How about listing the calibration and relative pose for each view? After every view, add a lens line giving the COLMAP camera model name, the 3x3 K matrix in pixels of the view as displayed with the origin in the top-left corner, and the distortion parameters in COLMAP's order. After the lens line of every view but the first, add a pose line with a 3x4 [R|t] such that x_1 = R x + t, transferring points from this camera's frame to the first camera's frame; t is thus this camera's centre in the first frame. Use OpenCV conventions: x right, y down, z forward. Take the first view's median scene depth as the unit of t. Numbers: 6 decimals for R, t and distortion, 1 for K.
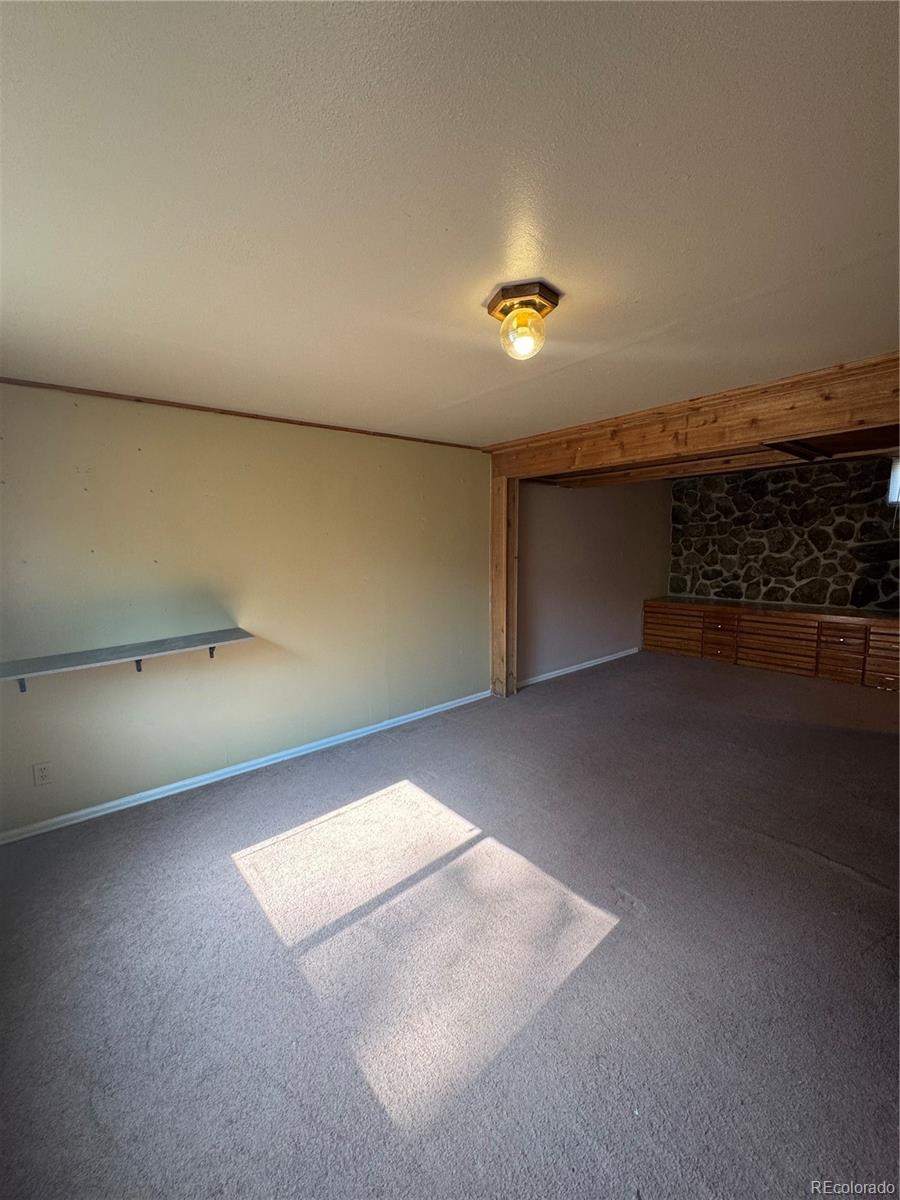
lens RADIAL K [[478.5, 0, 450.7], [0, 478.5, 599.6], [0, 0, 1]] dist [-0.000419, -0.000175]
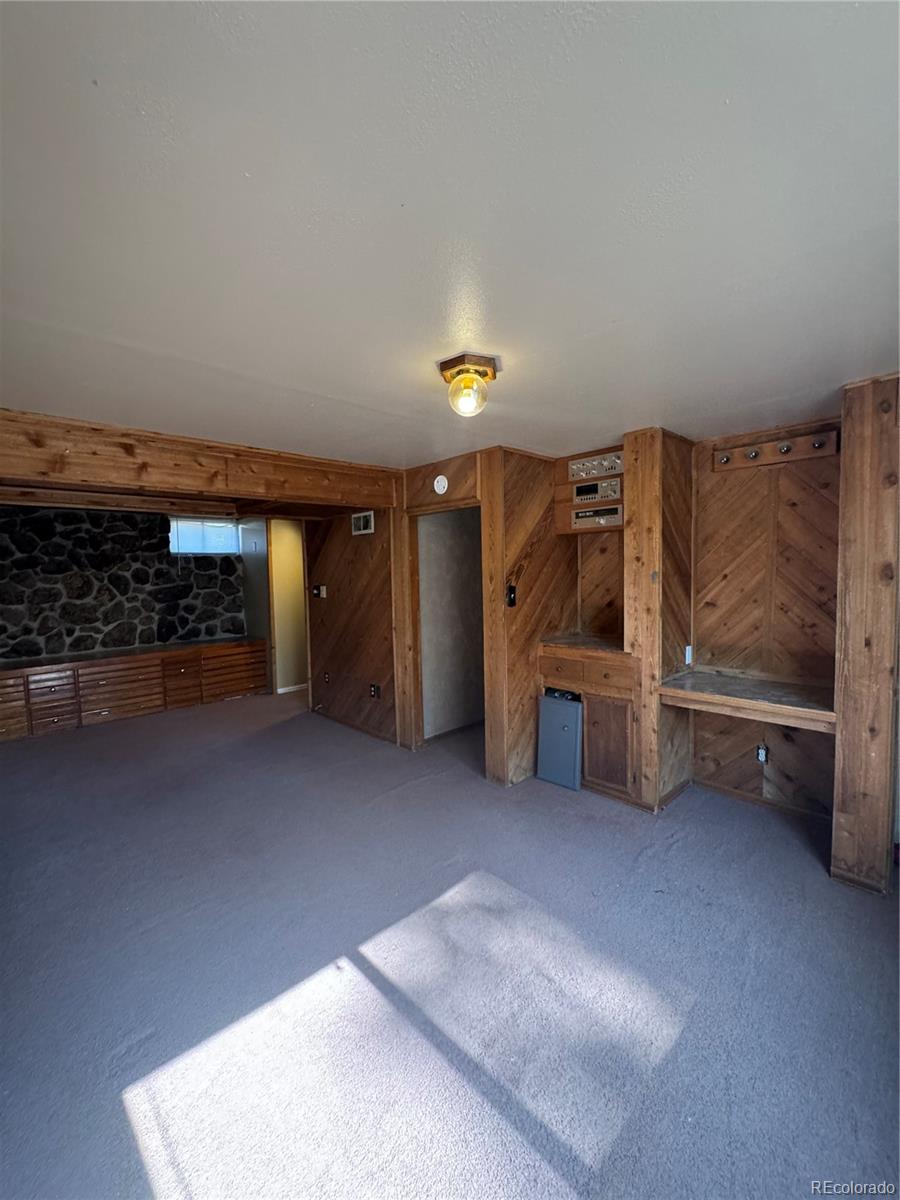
lens RADIAL K [[478.5, 0, 450.7], [0, 478.5, 599.6], [0, 0, 1]] dist [-0.000419, -0.000175]
pose [[-0.055364, -0.041970, 0.997584, -0.301400], [0.144879, 0.988205, 0.049616, -0.040318], [-0.987899, 0.147276, -0.048630, 0.348962]]
